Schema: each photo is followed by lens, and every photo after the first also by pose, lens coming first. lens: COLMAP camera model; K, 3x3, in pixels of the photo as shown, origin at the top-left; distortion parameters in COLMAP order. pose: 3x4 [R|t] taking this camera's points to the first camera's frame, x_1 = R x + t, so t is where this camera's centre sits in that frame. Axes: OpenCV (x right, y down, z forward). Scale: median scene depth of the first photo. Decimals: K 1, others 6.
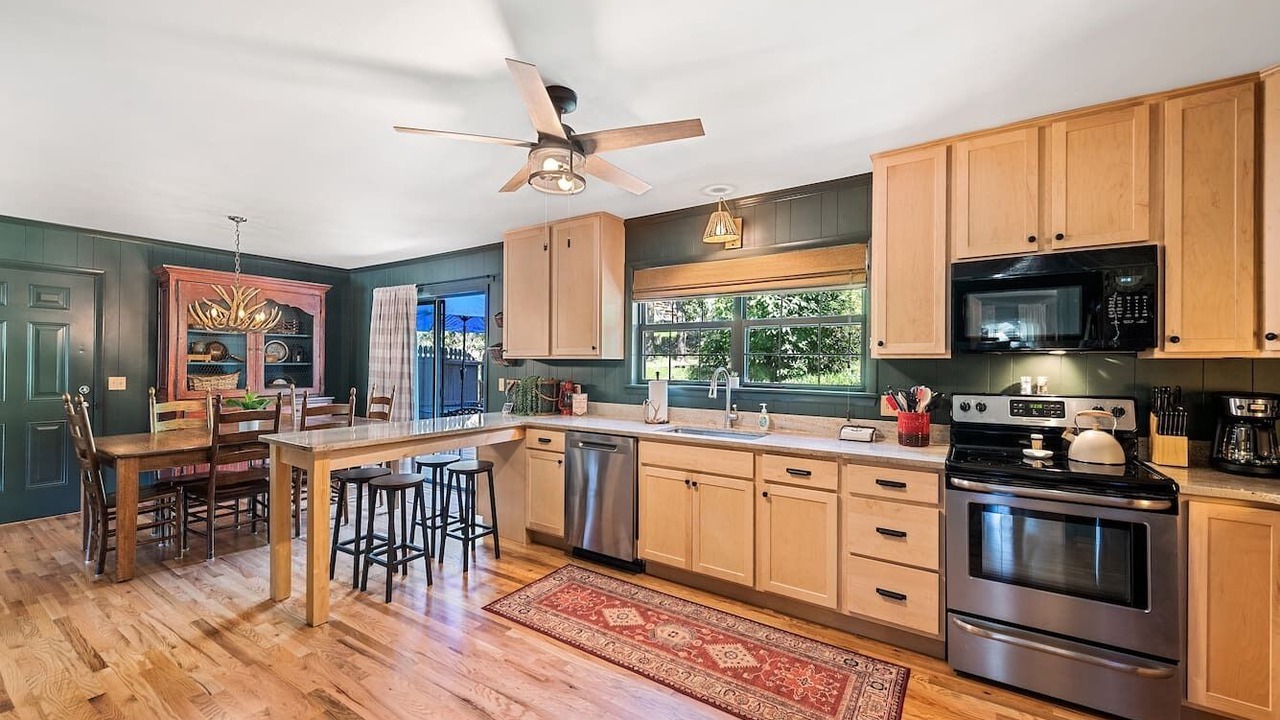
lens RADIAL K [[504.1, 0, 637.1], [0, 504.1, 362.2], [0, 0, 1]] dist [0.001491, 0.000085]
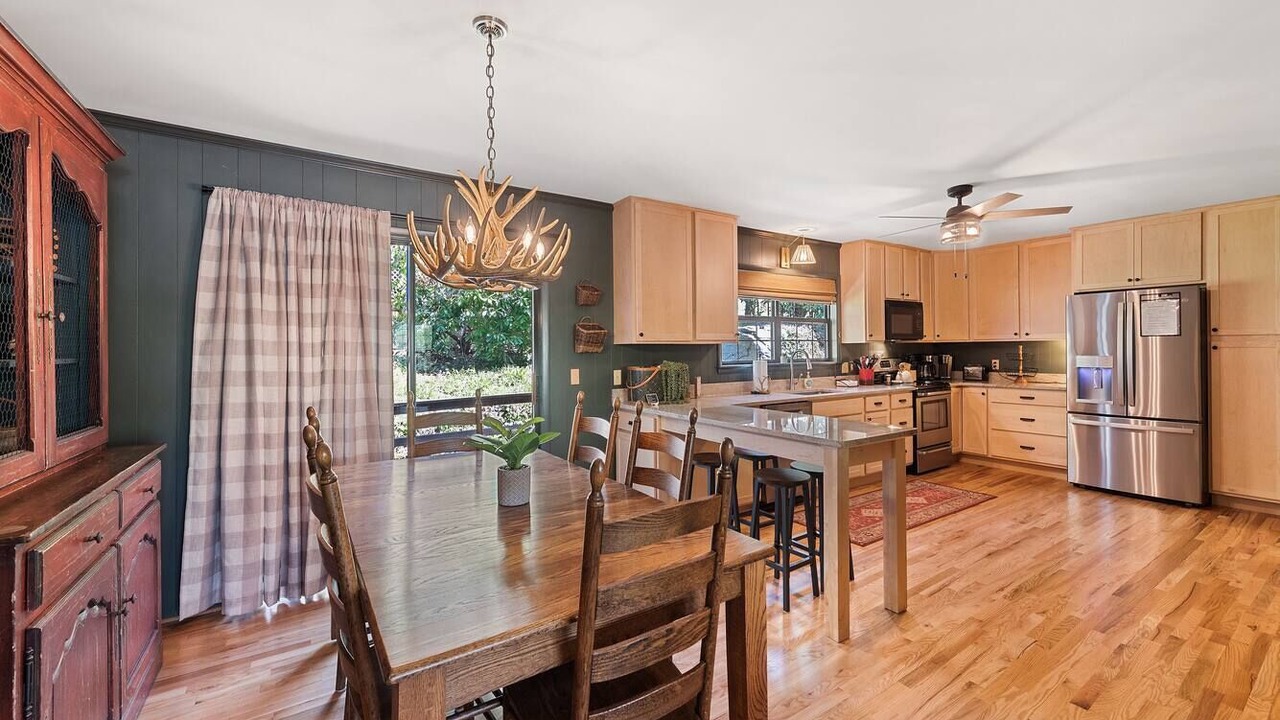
lens RADIAL K [[504.1, 0, 637.0], [0, 504.1, 348.6], [0, 0, 1]] dist [0.001491, 0.000085]
pose [[0.395226, -0.004498, 0.918573, -1.685418], [0.012243, 0.999925, -0.000371, 0.003984], [-0.918502, 0.011393, 0.395251, 1.040394]]
